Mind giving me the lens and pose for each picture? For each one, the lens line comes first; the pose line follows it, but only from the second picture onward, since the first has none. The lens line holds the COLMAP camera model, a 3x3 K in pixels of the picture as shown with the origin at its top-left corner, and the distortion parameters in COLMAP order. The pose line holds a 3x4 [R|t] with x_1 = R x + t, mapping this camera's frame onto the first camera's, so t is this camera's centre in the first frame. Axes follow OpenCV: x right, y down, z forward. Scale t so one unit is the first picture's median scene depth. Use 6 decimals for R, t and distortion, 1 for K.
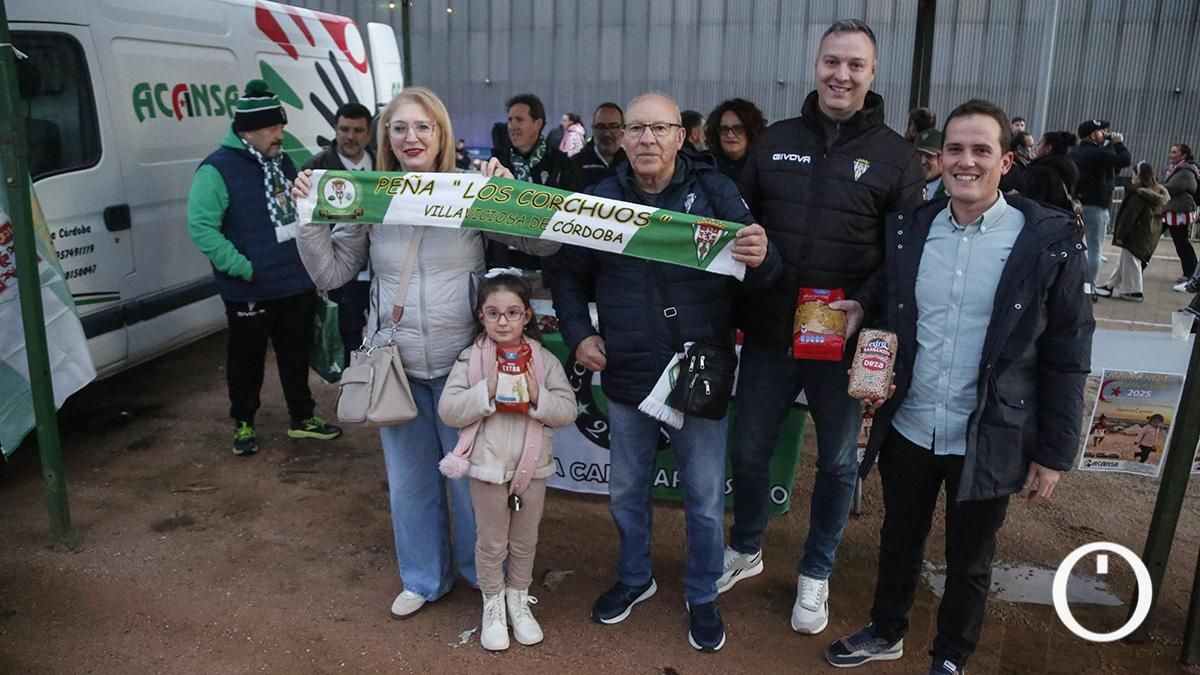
lens RADIAL K [[838.5, 0, 598.0], [0, 838.5, 331.7], [0, 0, 1]] dist [-0.122085, 0.080927]
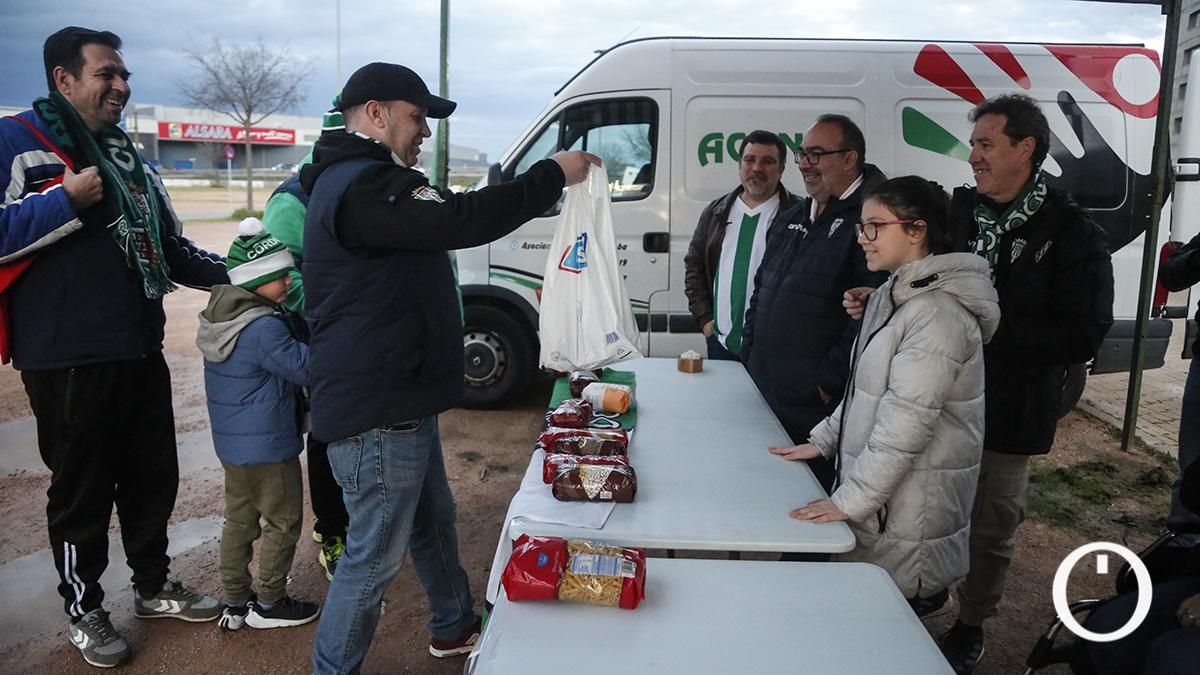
lens RADIAL K [[838.5, 0, 598.0], [0, 838.5, 331.7], [0, 0, 1]] dist [-0.122085, 0.080927]
pose [[0.140587, 0.147804, -0.978974, 0.616873], [-0.263287, 0.958772, 0.106944, -0.118783], [0.954419, 0.242716, 0.173706, 0.703720]]
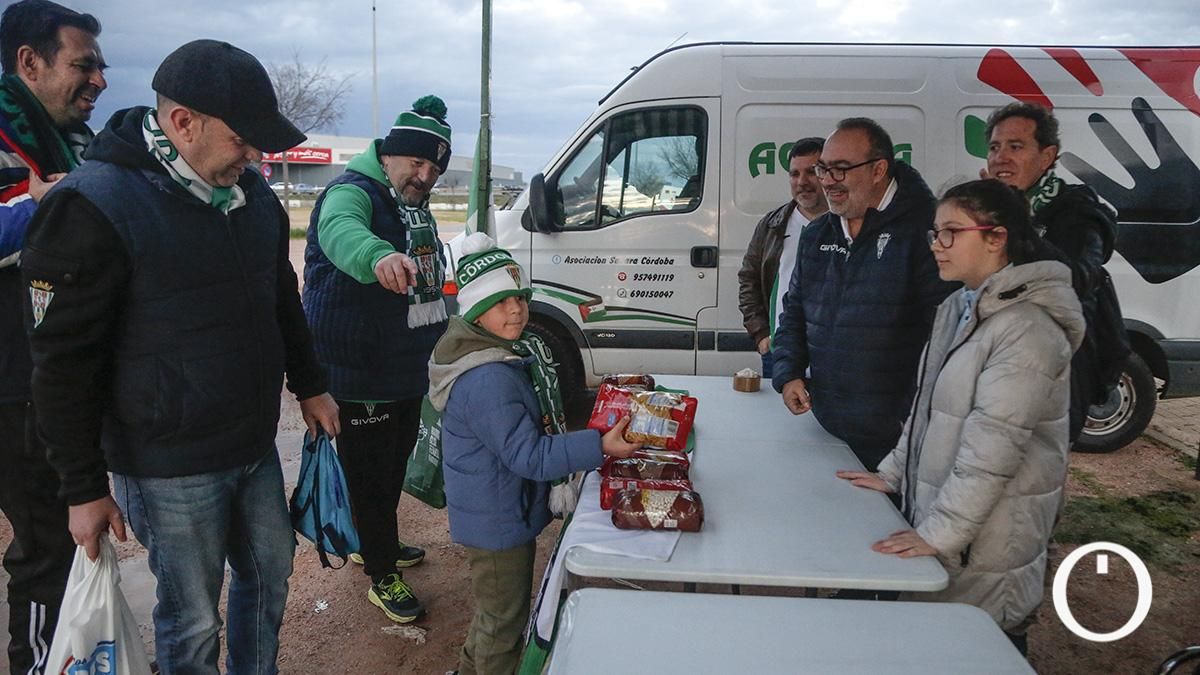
lens RADIAL K [[835.4, 0, 595.3], [0, 835.4, 365.3], [0, 0, 1]] dist [-0.119143, 0.081384]
pose [[0.099022, 0.163635, -0.981539, 0.570107], [-0.264856, 0.955139, 0.132514, -0.104642], [0.959190, 0.246845, 0.137919, 0.695176]]
